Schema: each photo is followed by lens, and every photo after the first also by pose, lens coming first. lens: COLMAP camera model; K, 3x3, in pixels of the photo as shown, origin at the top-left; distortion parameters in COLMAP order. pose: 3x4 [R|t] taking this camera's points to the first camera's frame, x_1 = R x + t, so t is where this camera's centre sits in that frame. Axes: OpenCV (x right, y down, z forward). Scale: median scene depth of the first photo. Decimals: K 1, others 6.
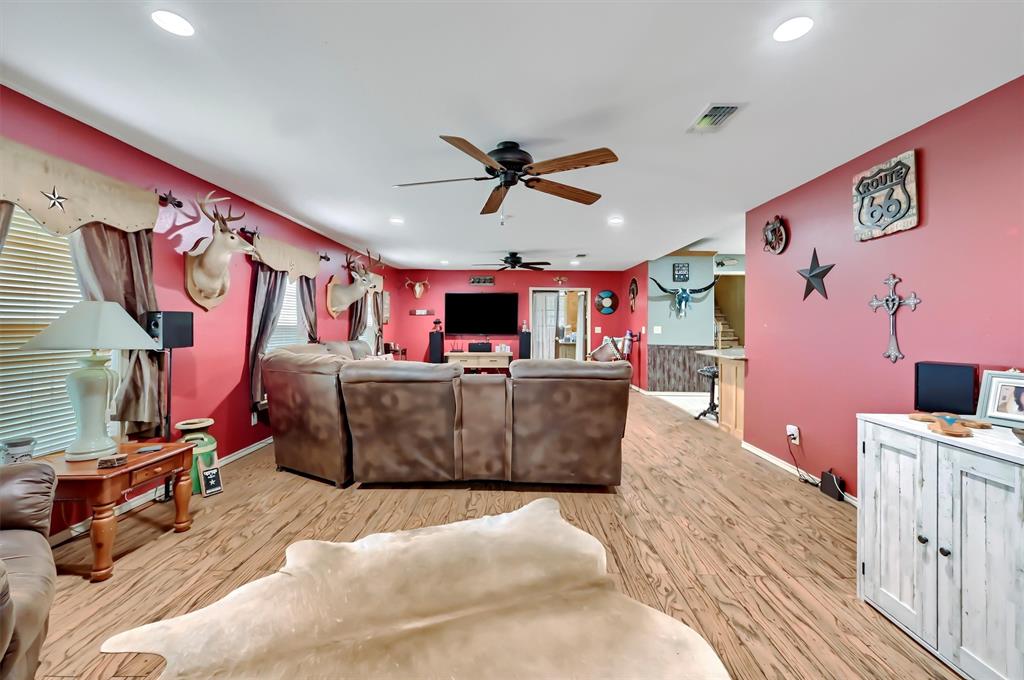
lens RADIAL K [[429.8, 0, 512.4], [0, 429.8, 320.6], [0, 0, 1]] dist [0.000266, 0.000010]
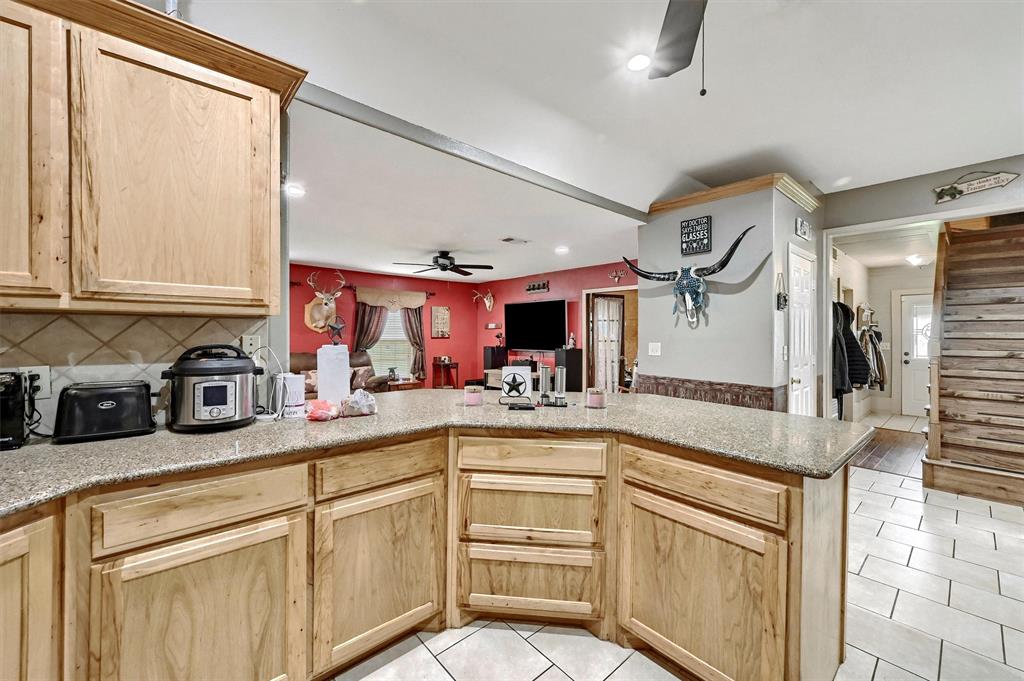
lens RADIAL K [[408.8, 0, 510.5], [0, 408.8, 333.9], [0, 0, 1]] dist [0.001012, 0.000080]
pose [[0.663513, -0.007263, -0.748129, 0.580829], [0.005154, 0.999974, -0.005136, 0.003805], [0.748147, -0.000448, 0.663533, 0.494757]]
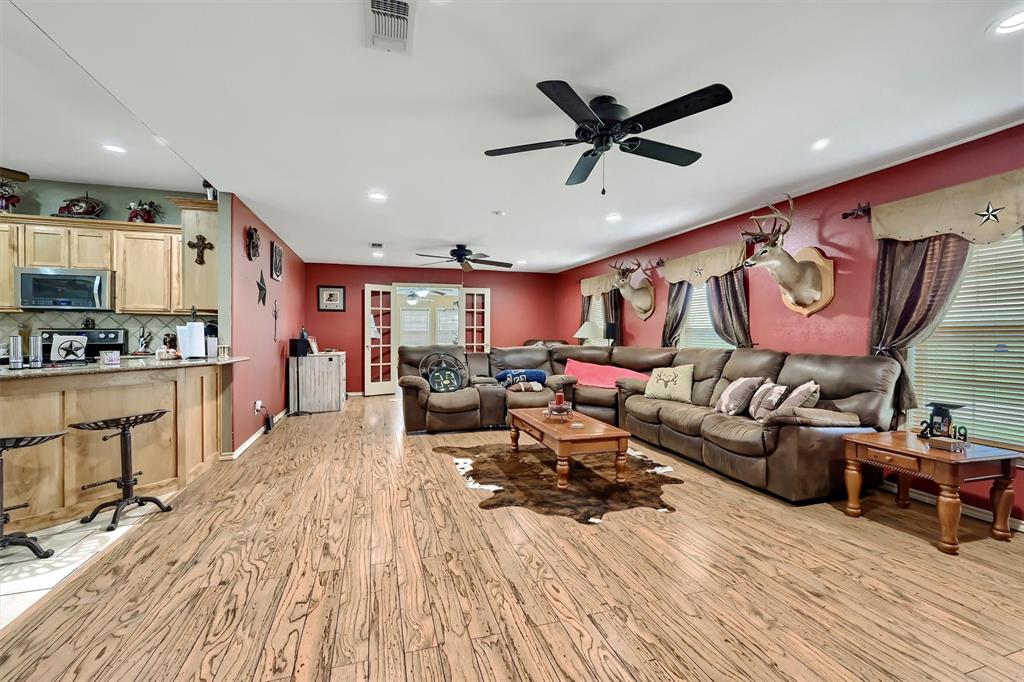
lens RADIAL K [[430.0, 0, 512.0], [0, 430.0, 341.0], [0, 0, 1]] dist [0.000498, 0.000350]
pose [[-0.950921, -0.004079, -0.309407, 0.148843], [-0.006323, 0.999960, 0.006250, 0.023574], [0.309370, 0.007899, -0.950909, 1.117221]]
